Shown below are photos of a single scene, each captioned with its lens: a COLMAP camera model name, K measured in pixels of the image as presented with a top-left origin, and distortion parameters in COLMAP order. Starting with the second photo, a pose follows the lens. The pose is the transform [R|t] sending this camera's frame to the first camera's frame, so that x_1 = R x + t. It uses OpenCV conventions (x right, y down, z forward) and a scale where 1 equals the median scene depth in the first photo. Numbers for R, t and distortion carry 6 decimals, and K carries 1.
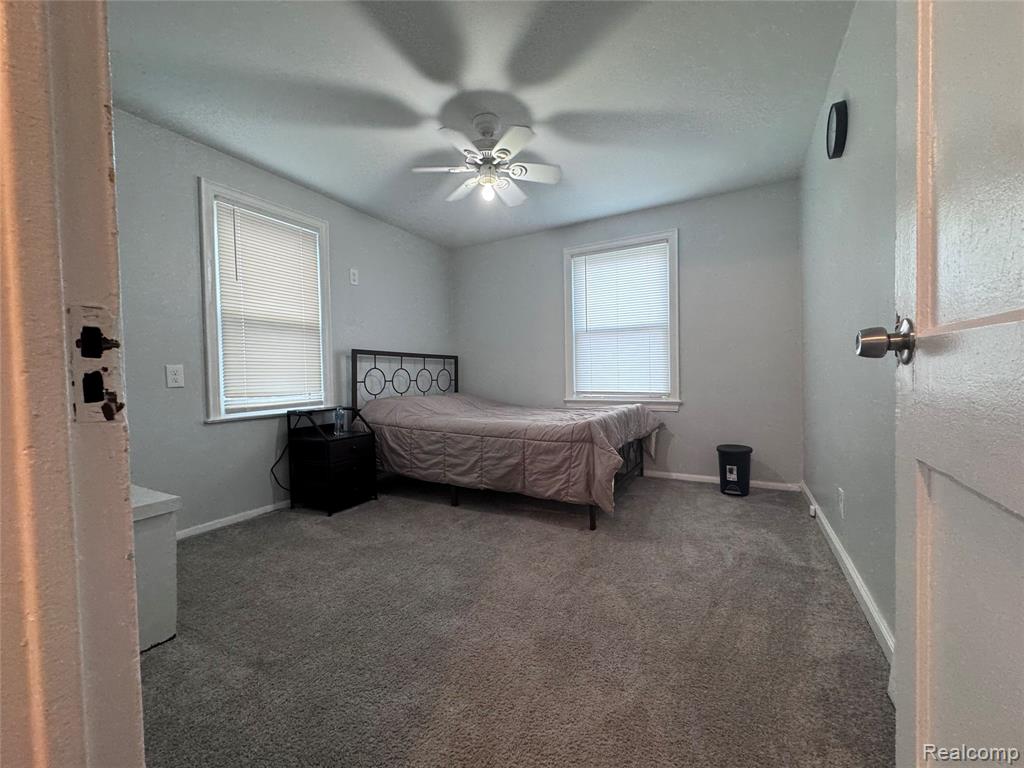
lens RADIAL K [[409.7, 0, 511.8], [0, 409.7, 382.1], [0, 0, 1]] dist [-0.002218, 0.000368]
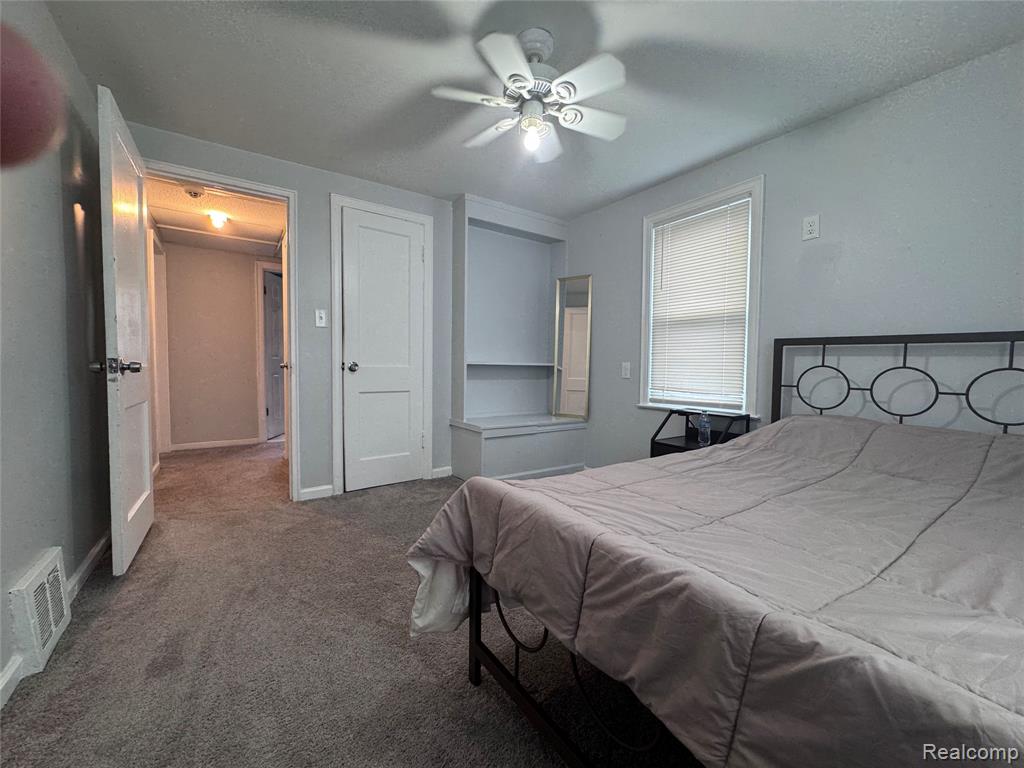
lens RADIAL K [[409.7, 0, 513.5], [0, 409.7, 384.7], [0, 0, 1]] dist [-0.002218, 0.000368]
pose [[-0.454349, 0.044387, -0.889717, 0.476932], [-0.031119, 0.997357, 0.065648, -0.035377], [0.890280, 0.057515, -0.451767, 0.973287]]
